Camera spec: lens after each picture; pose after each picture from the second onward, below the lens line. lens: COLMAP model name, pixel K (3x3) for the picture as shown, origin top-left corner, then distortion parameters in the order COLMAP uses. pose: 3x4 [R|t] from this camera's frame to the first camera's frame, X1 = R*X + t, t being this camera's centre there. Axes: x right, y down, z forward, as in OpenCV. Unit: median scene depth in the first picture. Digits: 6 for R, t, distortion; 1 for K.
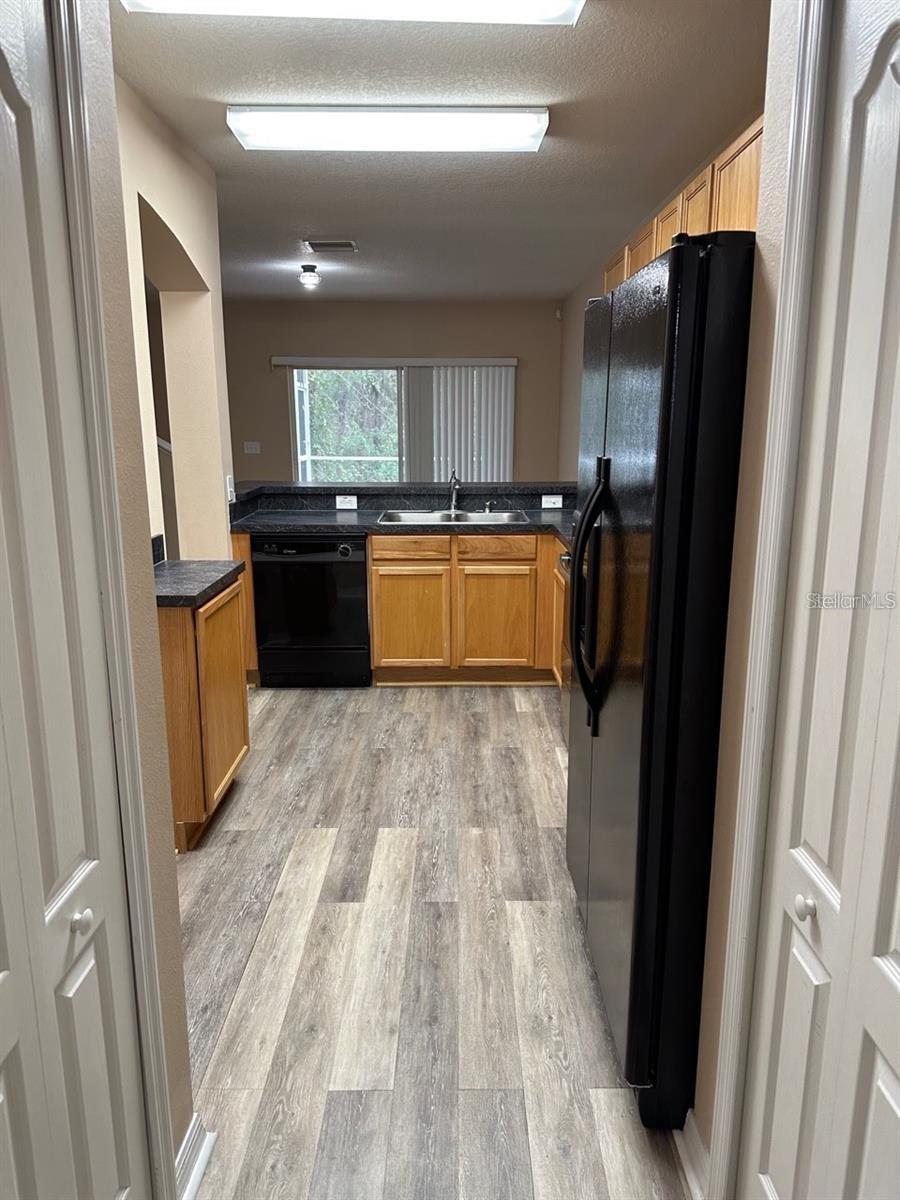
lens RADIAL K [[847.1, 0, 457.3], [0, 847.1, 617.4], [0, 0, 1]] dist [0.049390, -0.068181]
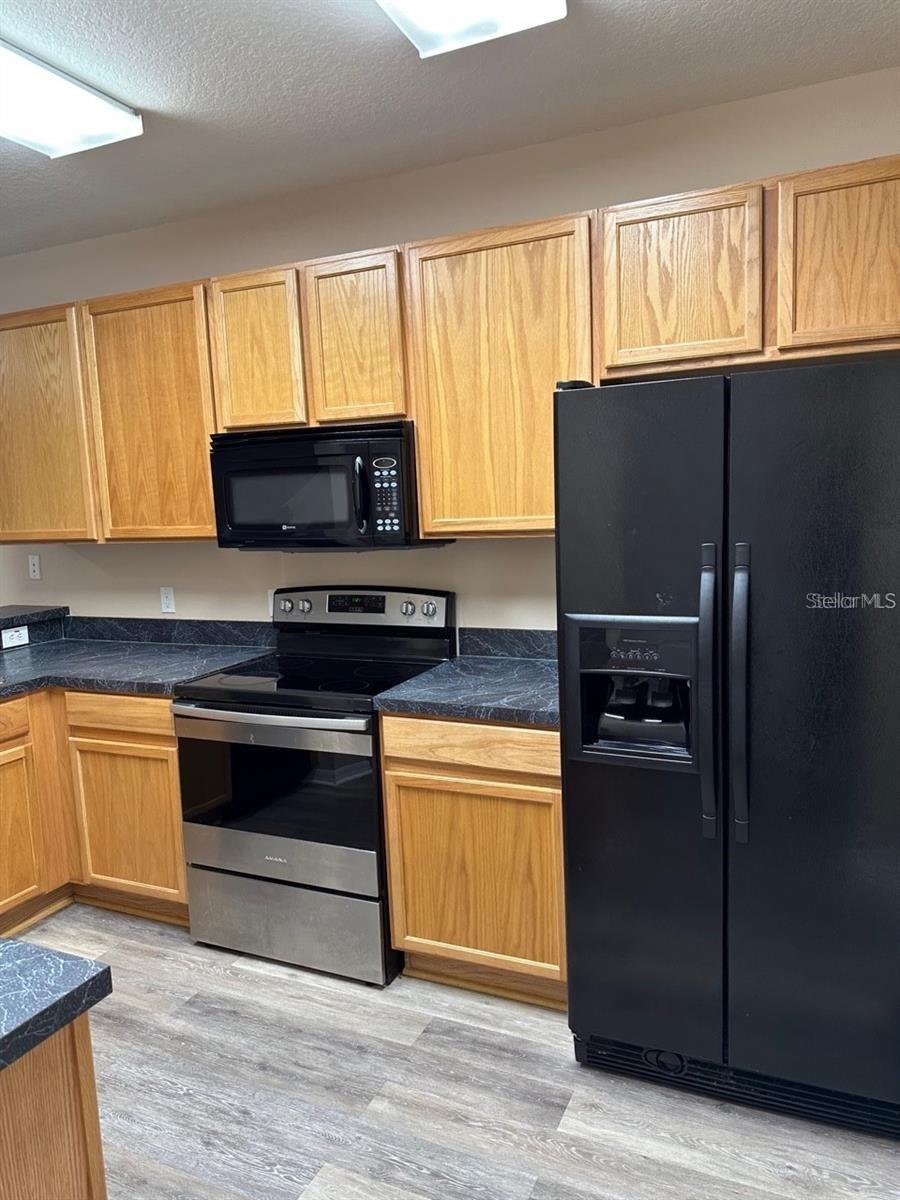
lens RADIAL K [[847.1, 0, 462.2], [0, 847.1, 601.9], [0, 0, 1]] dist [0.049390, -0.068181]
pose [[0.401818, -0.132760, 0.906045, -0.364569], [0.253140, 0.966982, 0.029426, -0.101642], [-0.880036, 0.217532, 0.422158, 0.387822]]
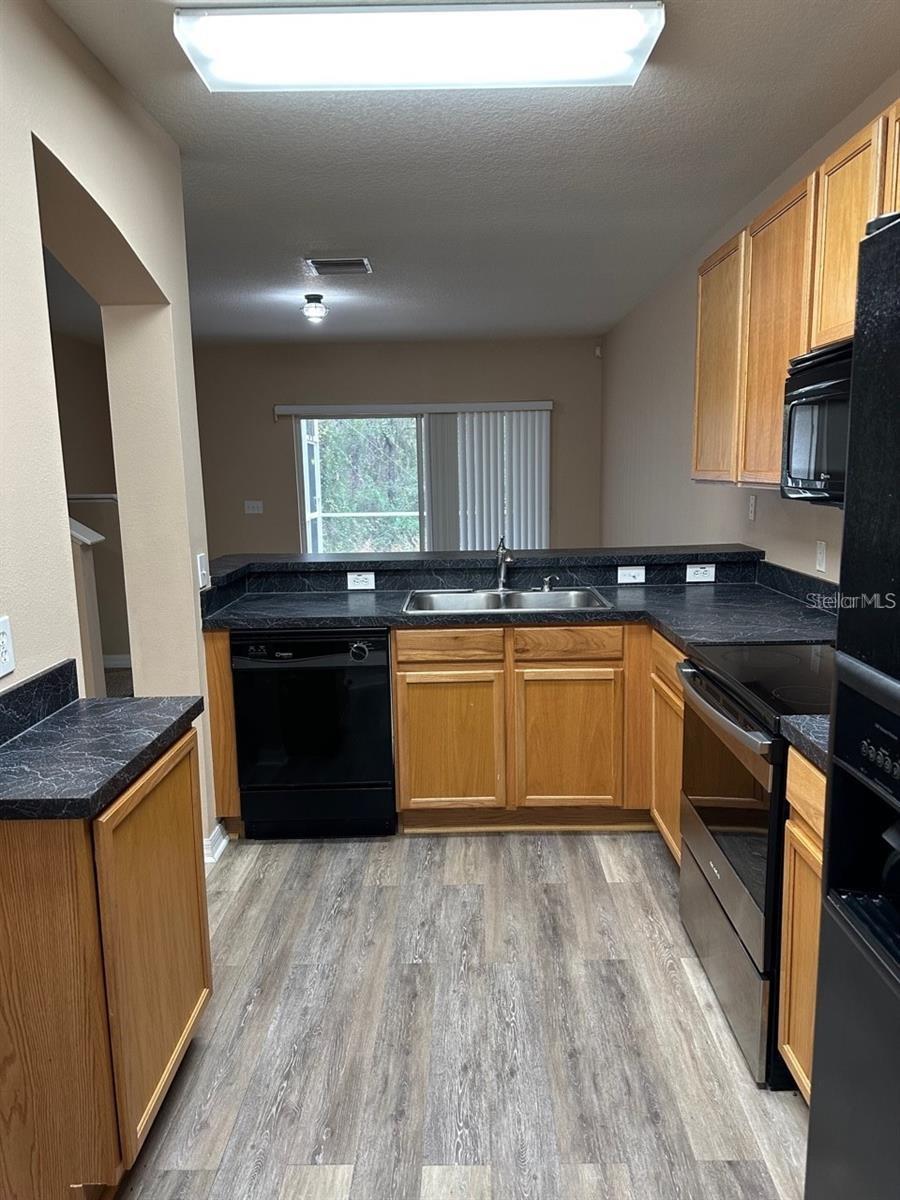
lens RADIAL K [[847.1, 0, 457.0], [0, 847.1, 608.0], [0, 0, 1]] dist [0.049390, -0.068181]
pose [[0.999707, -0.017997, -0.016186, -0.036206], [0.016845, 0.997494, -0.068710, -0.064944], [0.017382, 0.068417, 0.997505, 0.272666]]
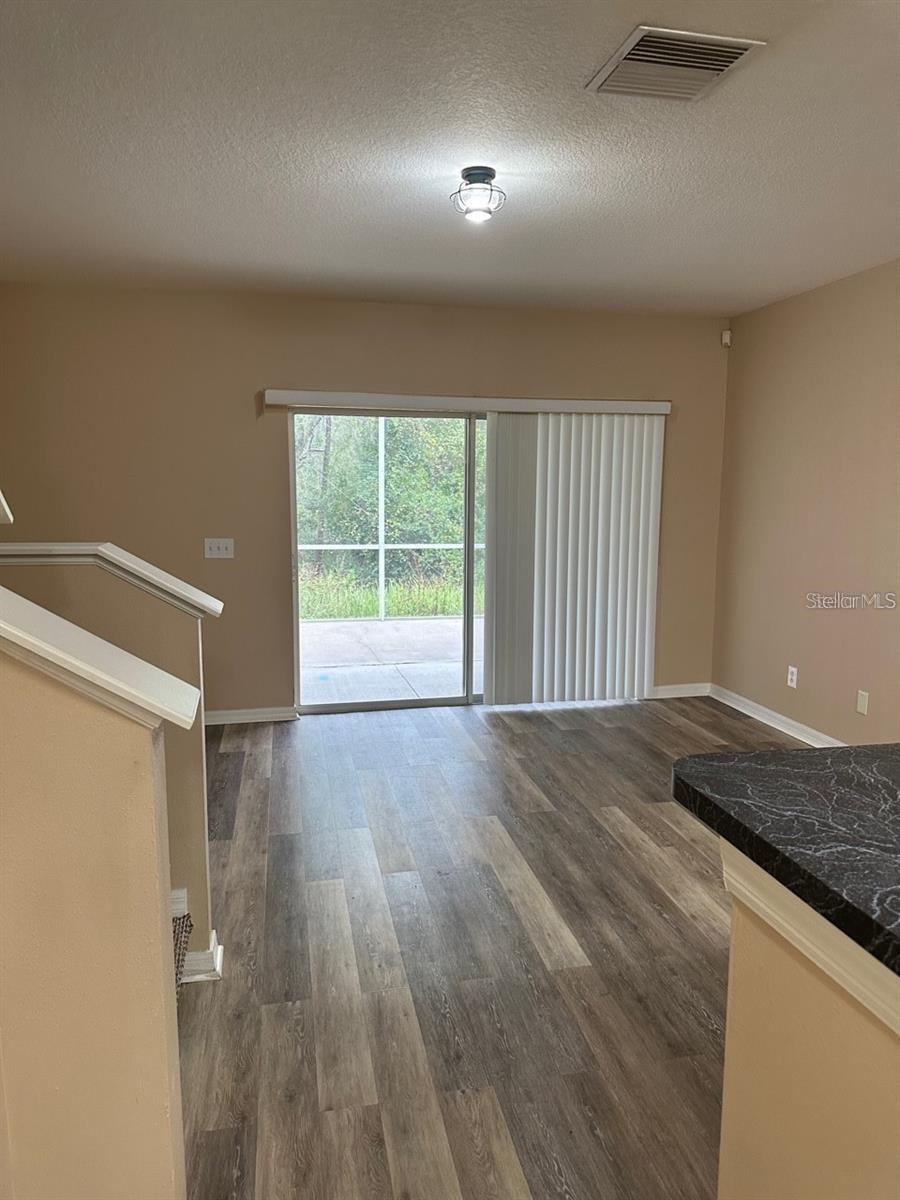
lens RADIAL K [[847.1, 0, 480.4], [0, 847.1, 601.6], [0, 0, 1]] dist [0.049390, -0.068181]
pose [[0.973344, -0.027864, 0.227651, -0.423930], [0.050078, 0.994462, -0.092394, -0.218516], [-0.223816, 0.101331, 0.969349, 0.885427]]
